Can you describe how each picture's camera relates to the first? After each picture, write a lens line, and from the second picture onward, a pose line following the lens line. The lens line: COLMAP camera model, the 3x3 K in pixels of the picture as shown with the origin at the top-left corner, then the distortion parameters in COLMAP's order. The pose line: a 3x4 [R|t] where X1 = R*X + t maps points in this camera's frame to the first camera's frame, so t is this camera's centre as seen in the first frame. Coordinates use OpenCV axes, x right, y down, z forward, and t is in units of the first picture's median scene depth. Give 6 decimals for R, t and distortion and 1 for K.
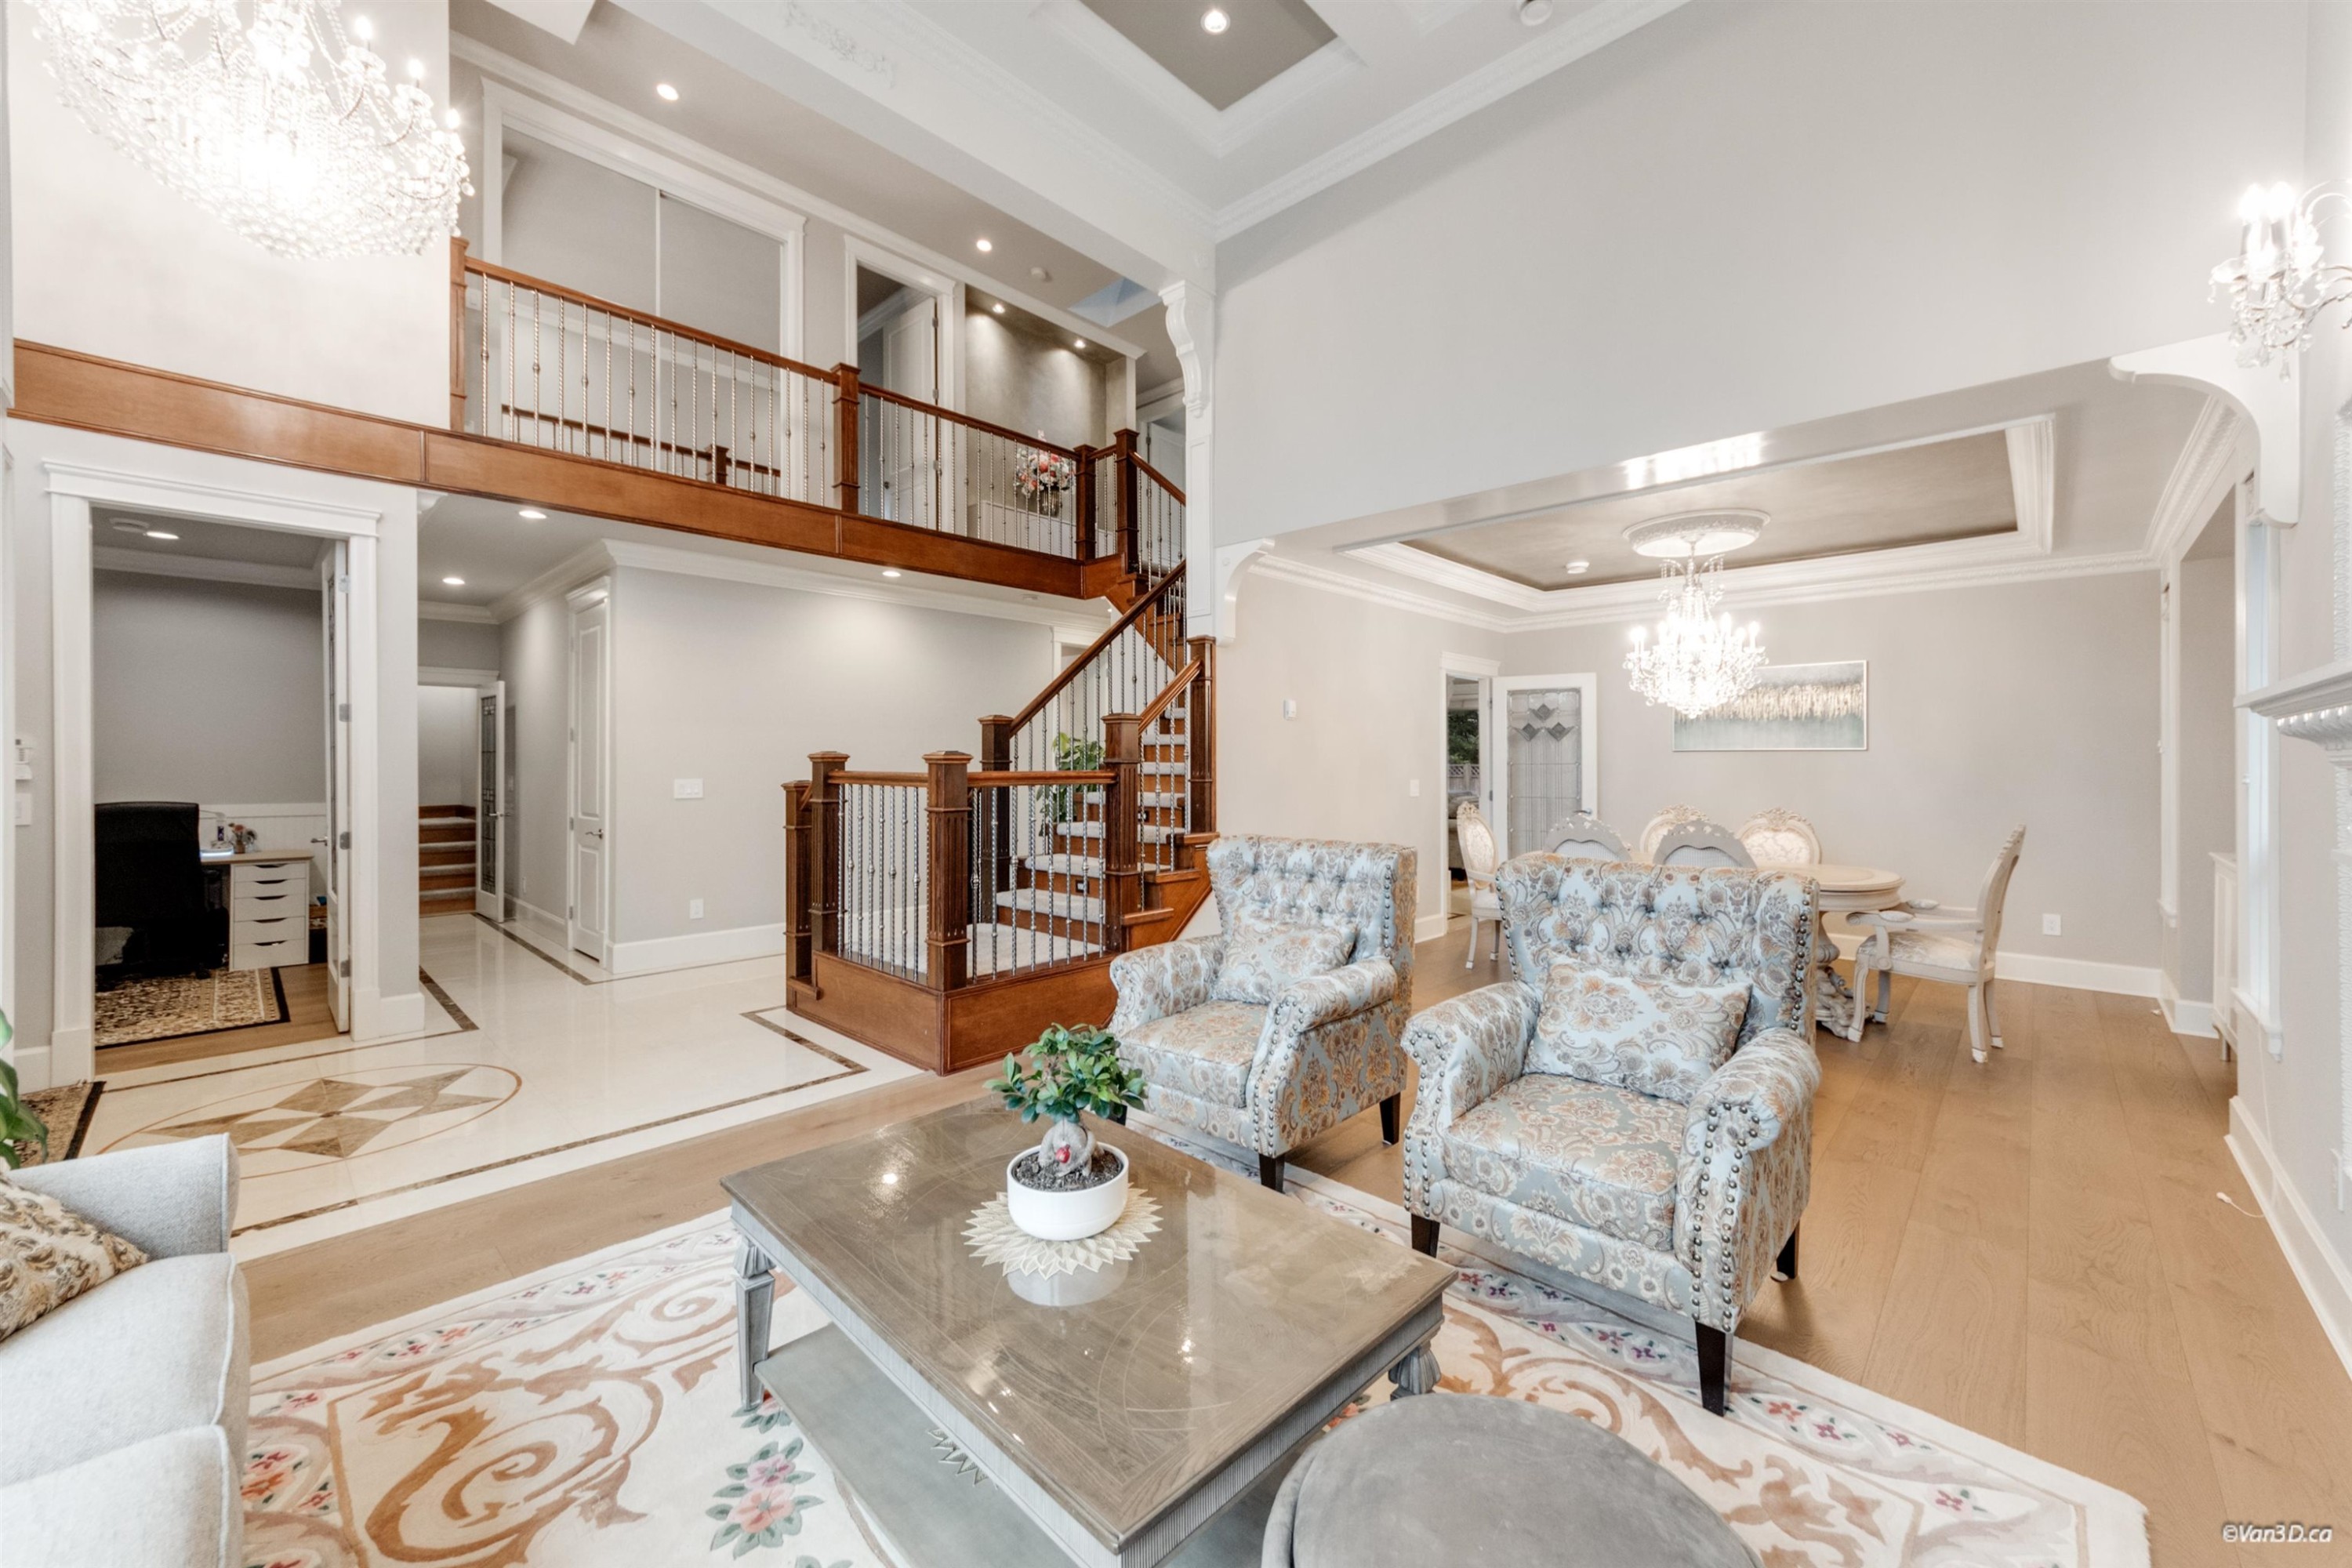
lens RADIAL K [[912.8, 0, 1212.2], [0, 912.8, 760.8], [0, 0, 1]] dist [-0.026169, 0.000270]
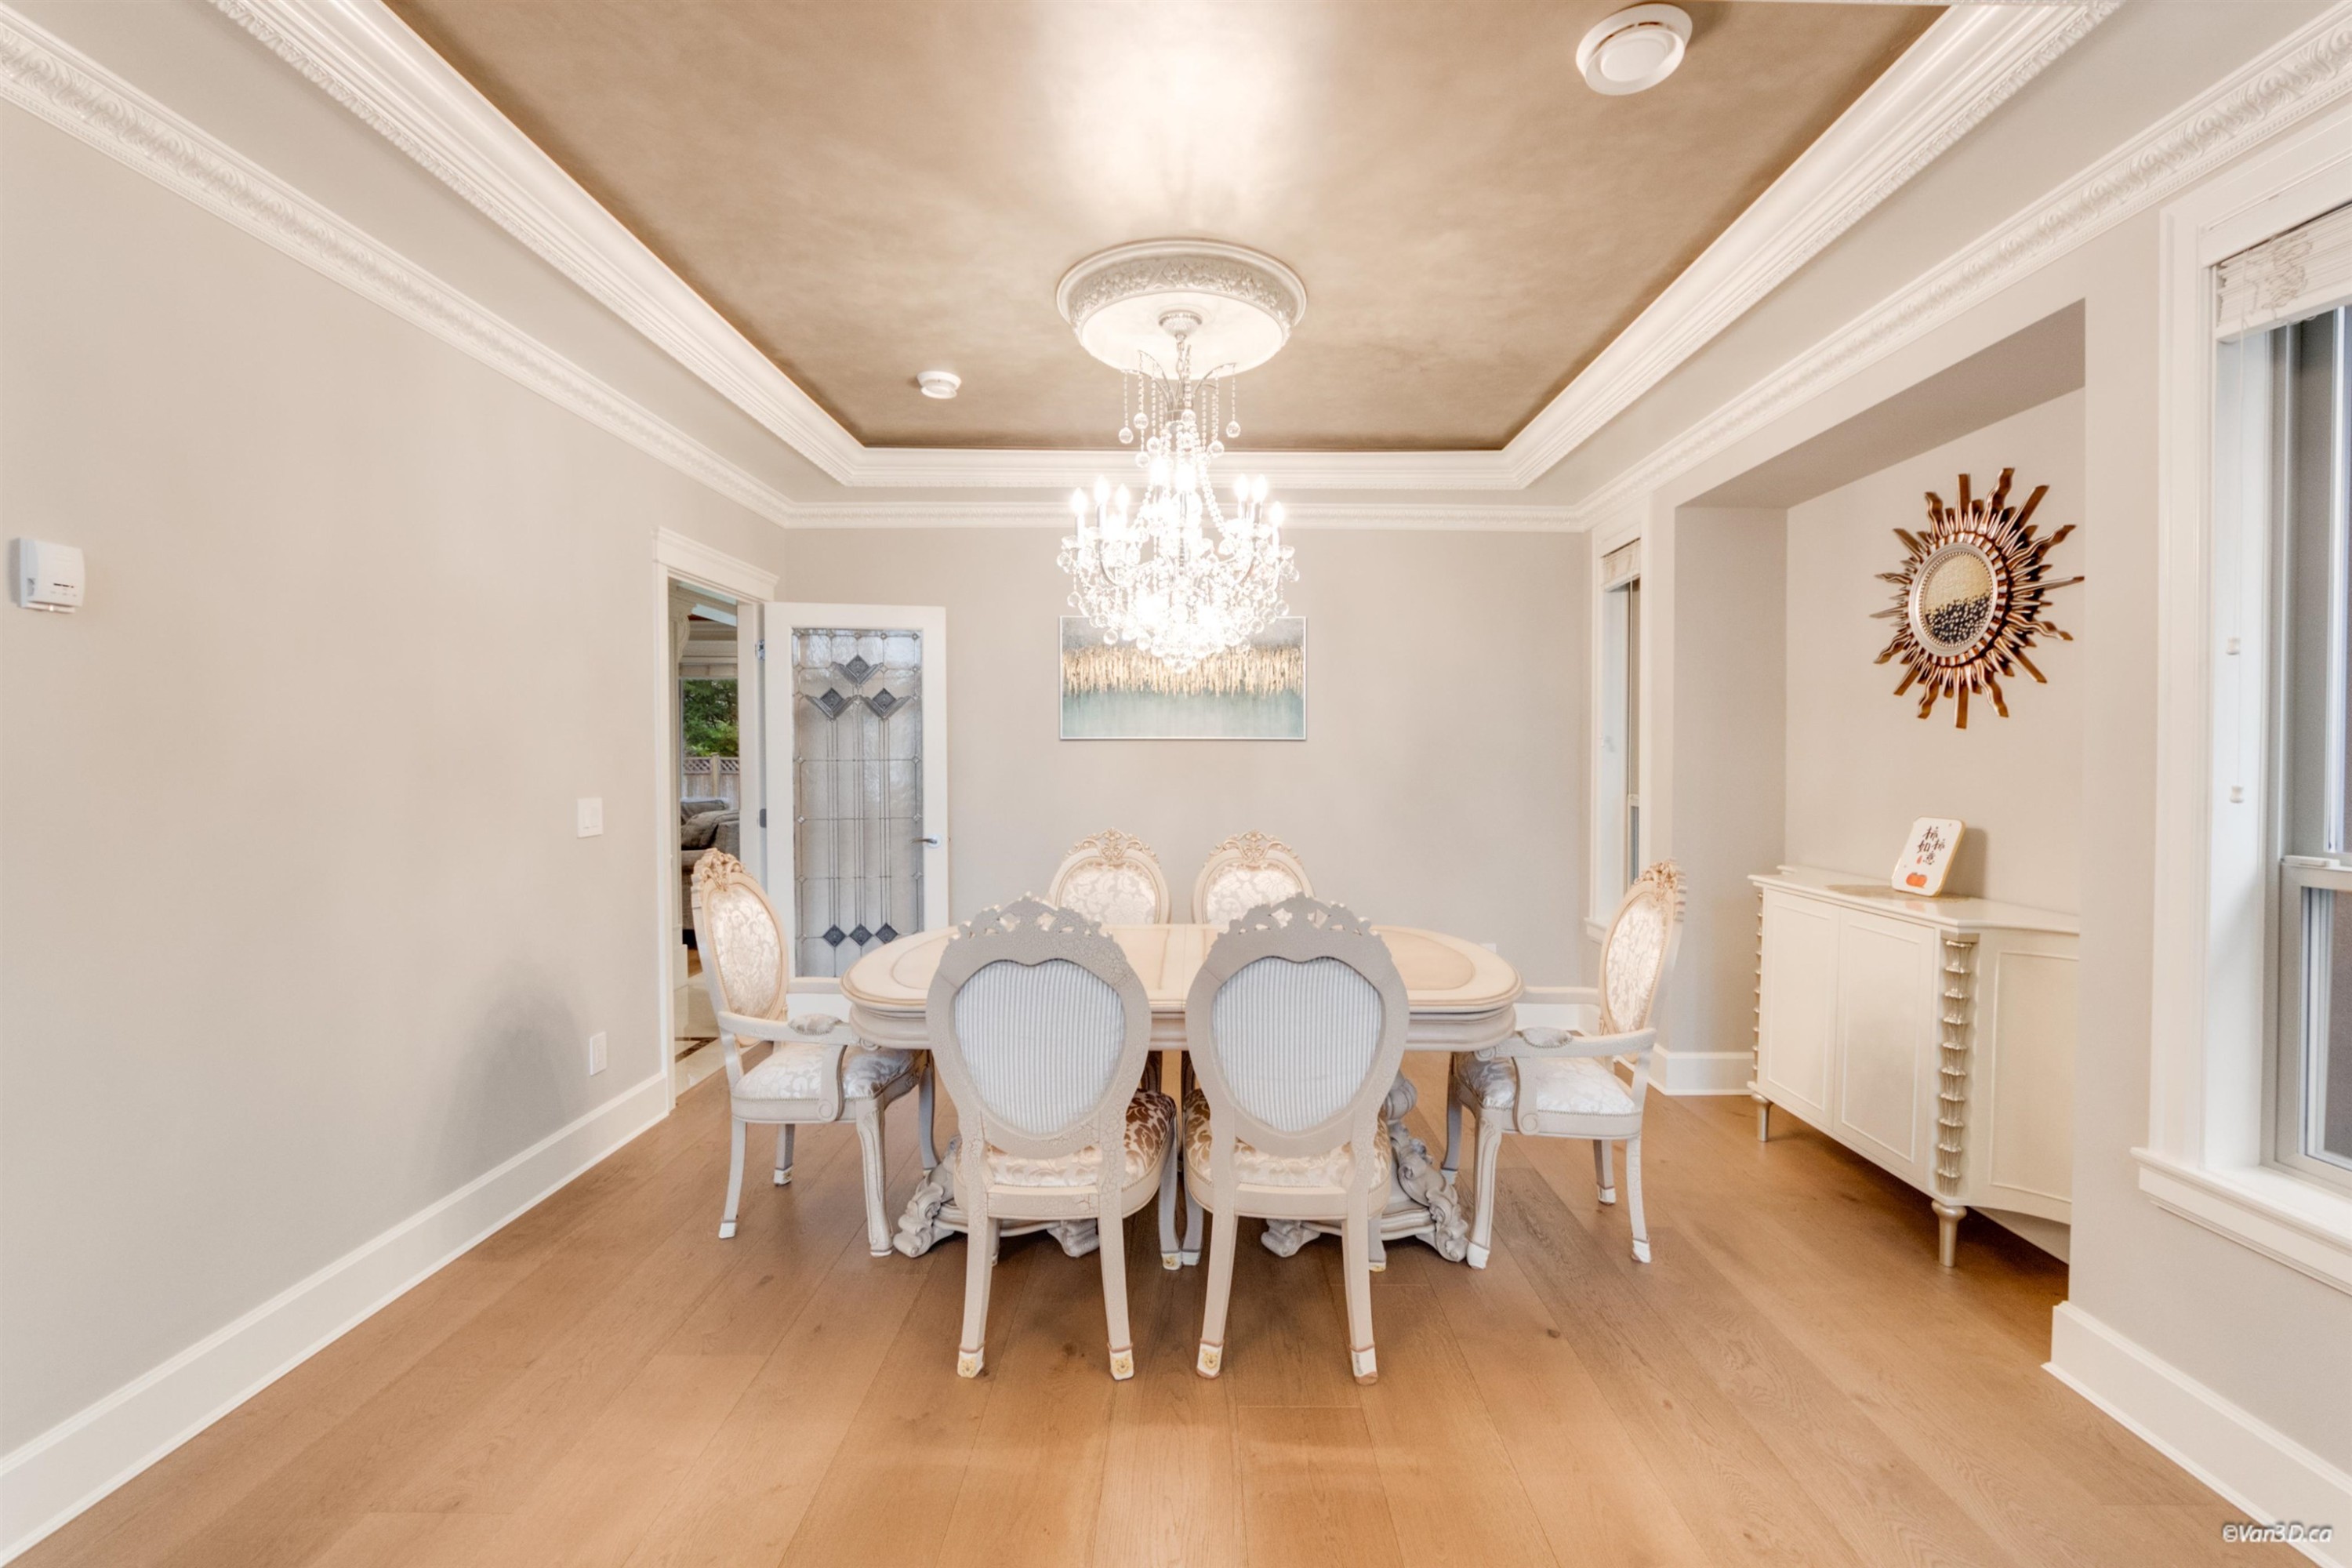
lens RADIAL K [[962.6, 0, 1171.4], [0, 962.6, 773.1], [0, 0, 1]] dist [-0.000501, 0.000010]
pose [[0.754751, -0.012431, 0.655894, 0.128986], [-0.001007, 0.999797, 0.020107, -0.000814], [-0.656011, -0.015836, 0.754585, 0.462352]]
